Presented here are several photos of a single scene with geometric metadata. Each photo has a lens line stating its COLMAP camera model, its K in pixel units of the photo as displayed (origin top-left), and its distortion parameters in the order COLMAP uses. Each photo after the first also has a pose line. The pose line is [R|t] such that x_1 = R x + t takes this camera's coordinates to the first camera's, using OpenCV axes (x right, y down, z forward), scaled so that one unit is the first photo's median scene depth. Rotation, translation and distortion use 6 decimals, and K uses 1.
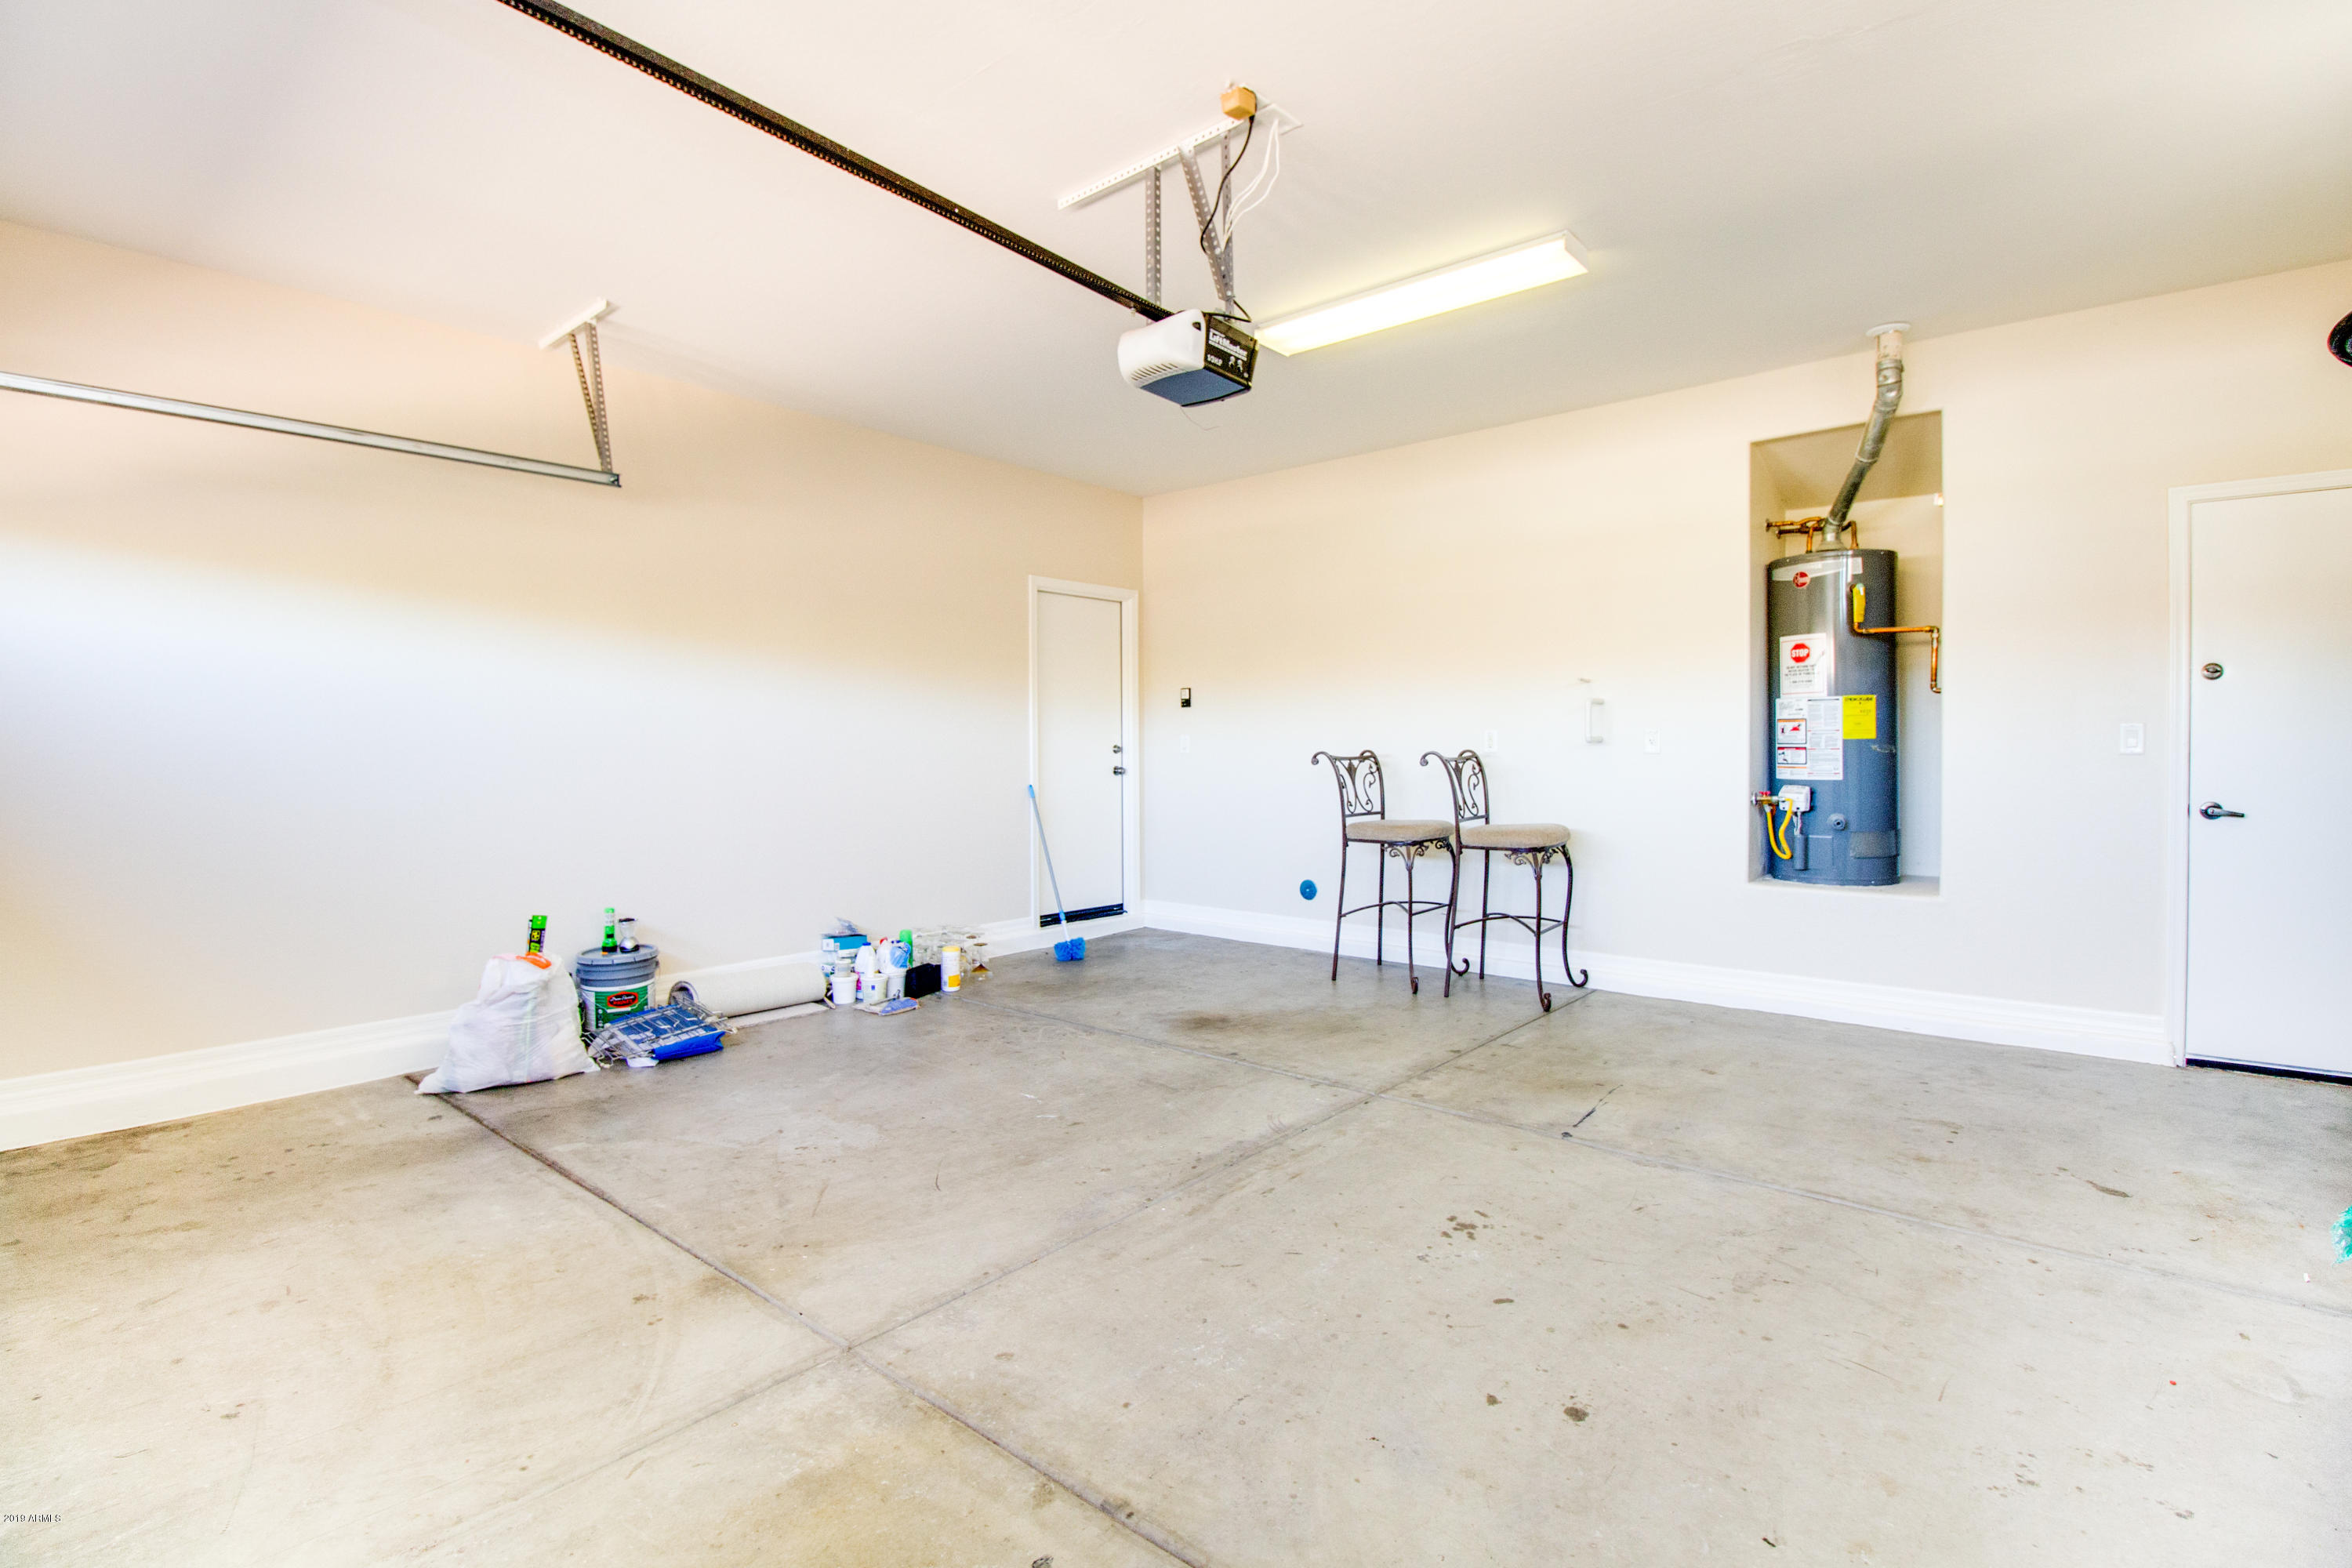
lens RADIAL K [[1094.5, 0, 1182.5], [0, 1094.5, 761.9], [0, 0, 1]] dist [-0.002878, -0.010126]
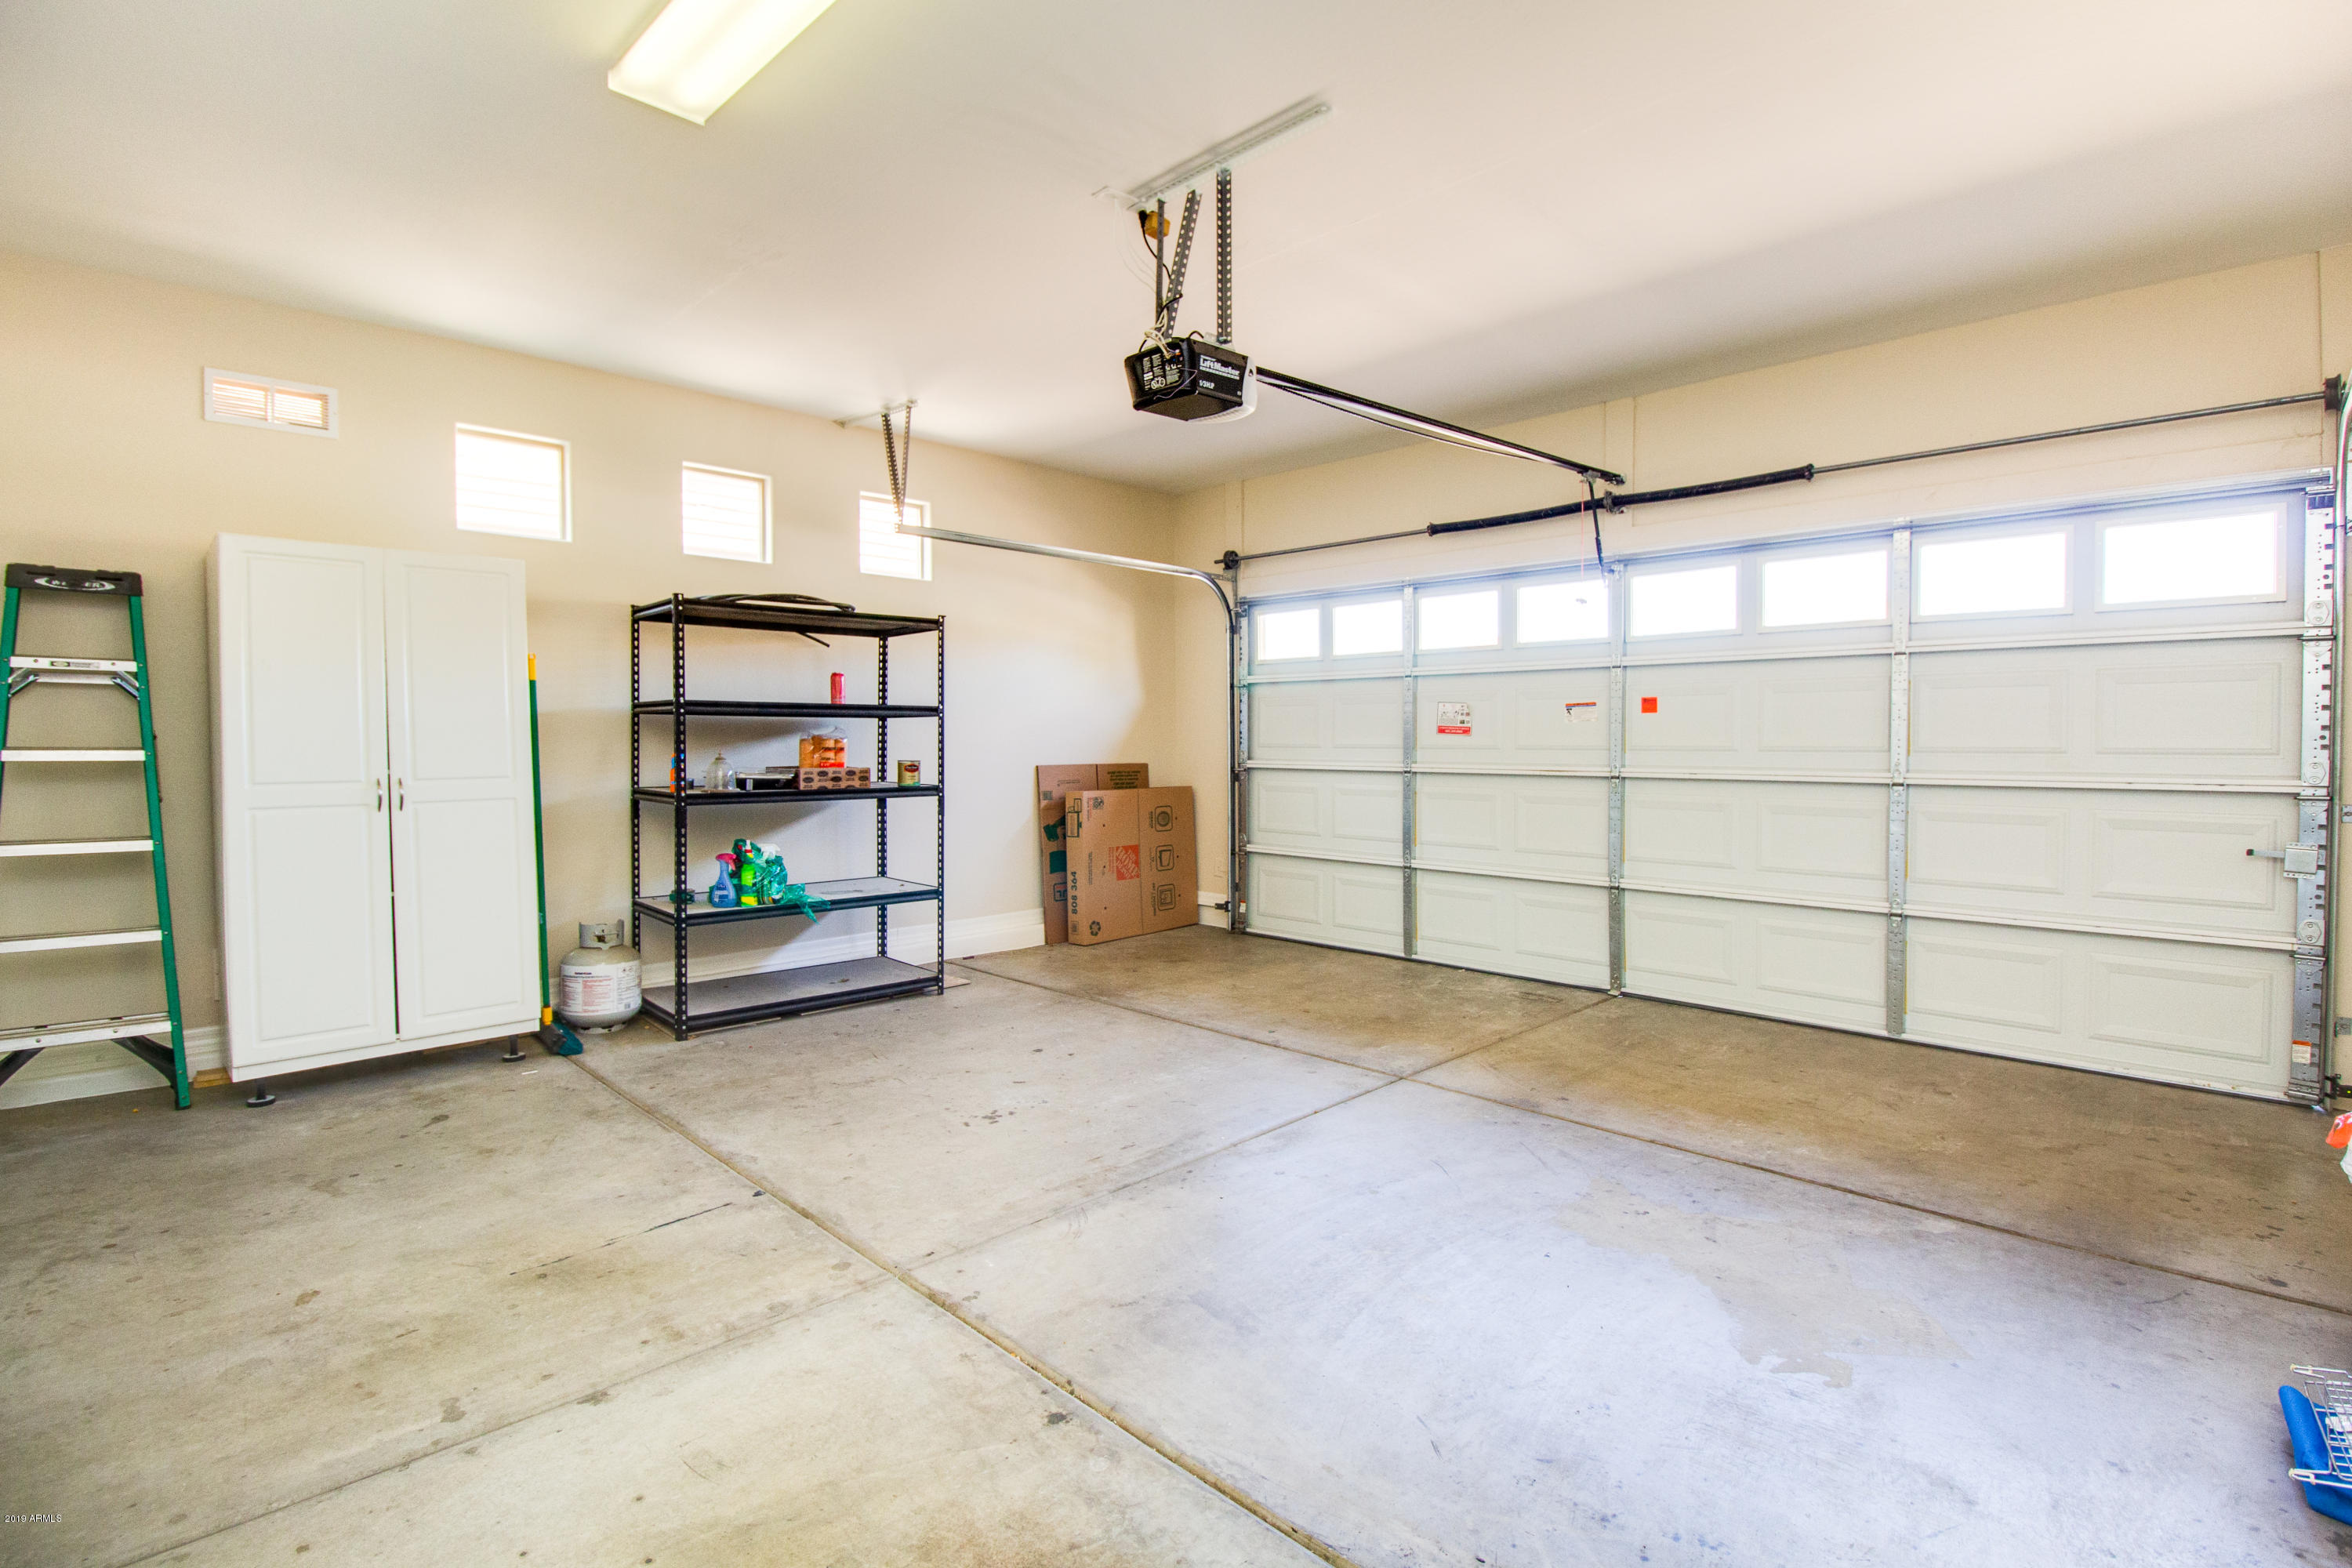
lens RADIAL K [[1094.5, 0, 1182.5], [0, 1094.5, 761.9], [0, 0, 1]] dist [-0.002878, -0.010126]
pose [[-0.997293, 0.005650, 0.073307, -0.057181], [0.008518, 0.999208, 0.038871, -0.038917], [-0.073029, 0.039391, -0.996552, 1.976986]]
